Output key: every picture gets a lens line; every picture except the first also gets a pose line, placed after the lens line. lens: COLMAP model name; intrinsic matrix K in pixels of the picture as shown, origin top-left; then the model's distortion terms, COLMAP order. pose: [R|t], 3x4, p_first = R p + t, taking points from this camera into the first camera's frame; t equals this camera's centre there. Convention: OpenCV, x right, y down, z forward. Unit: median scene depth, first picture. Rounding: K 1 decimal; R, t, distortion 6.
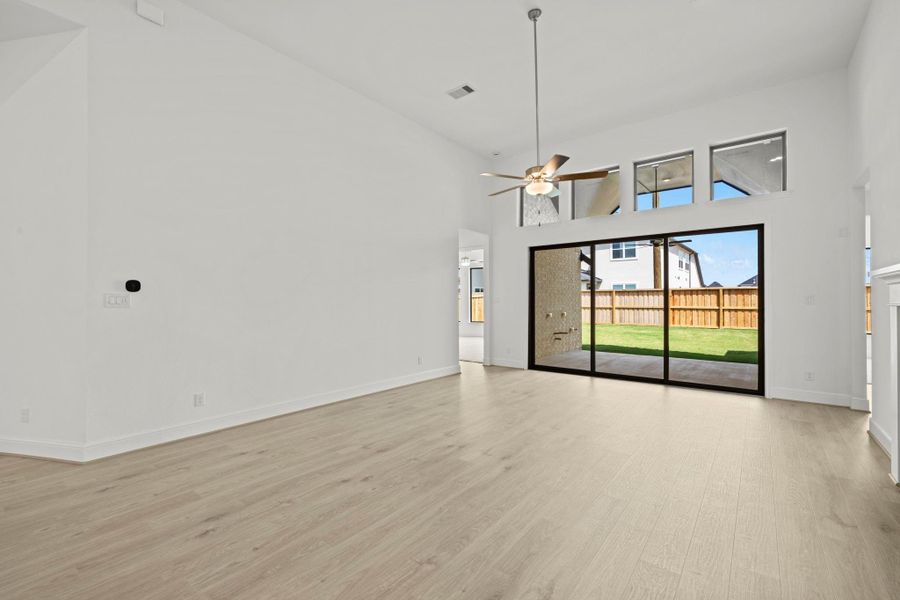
lens RADIAL K [[388.5, 0, 451.7], [0, 388.5, 298.4], [0, 0, 1]] dist [0.002578, 0.000082]
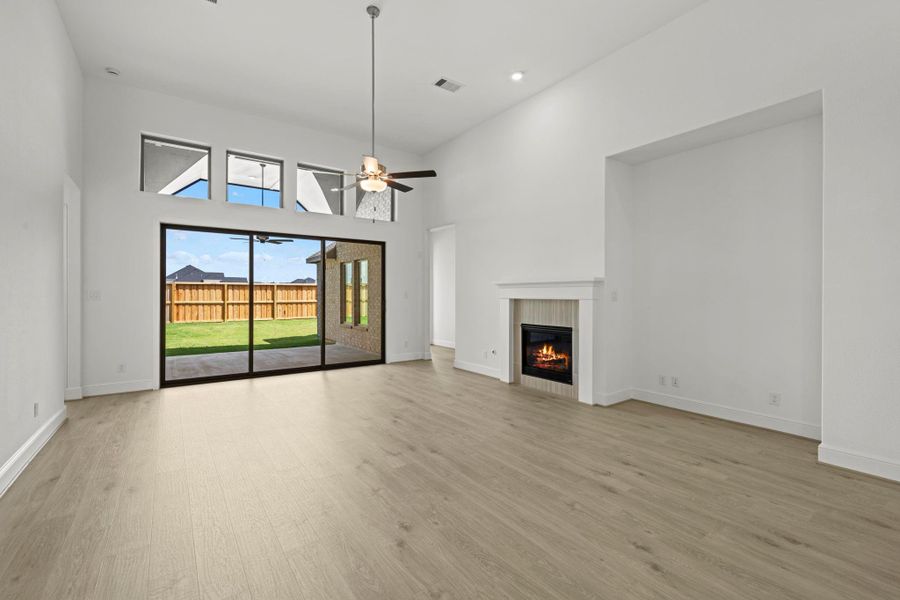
lens RADIAL K [[388.5, 0, 447.2], [0, 388.5, 297.3], [0, 0, 1]] dist [0.002578, 0.000082]
pose [[0.284188, -0.003771, 0.958761, -0.311851], [-0.006889, 0.999958, 0.005975, 0.000910], [-0.958744, -0.008303, 0.284150, 0.235363]]
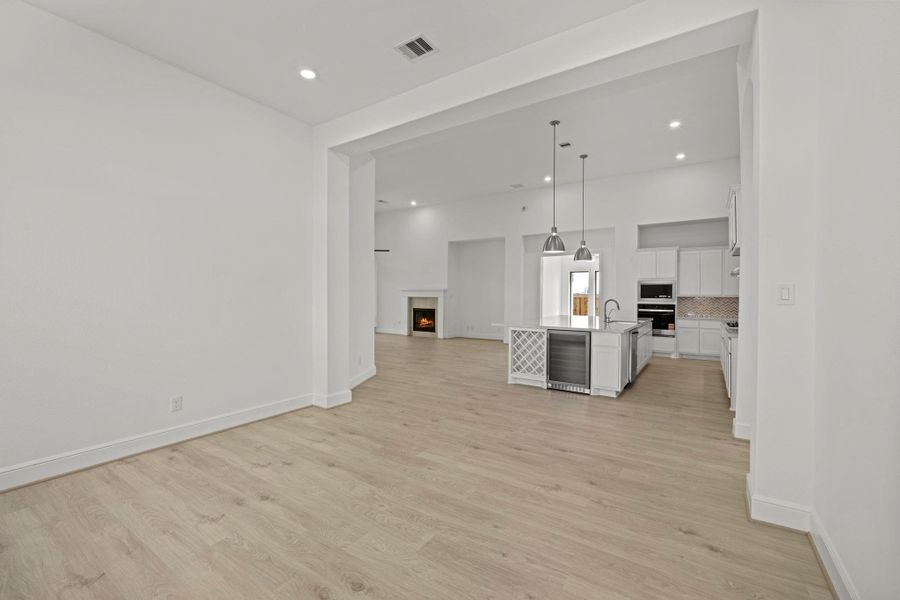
lens RADIAL K [[388.5, 0, 448.7], [0, 388.5, 299.3], [0, 0, 1]] dist [0.002578, 0.000082]
pose [[-0.067853, -0.007140, 0.997670, -1.121925], [-0.014363, 0.999878, 0.006178, 0.004168], [-0.997592, -0.013910, -0.067948, 0.268522]]
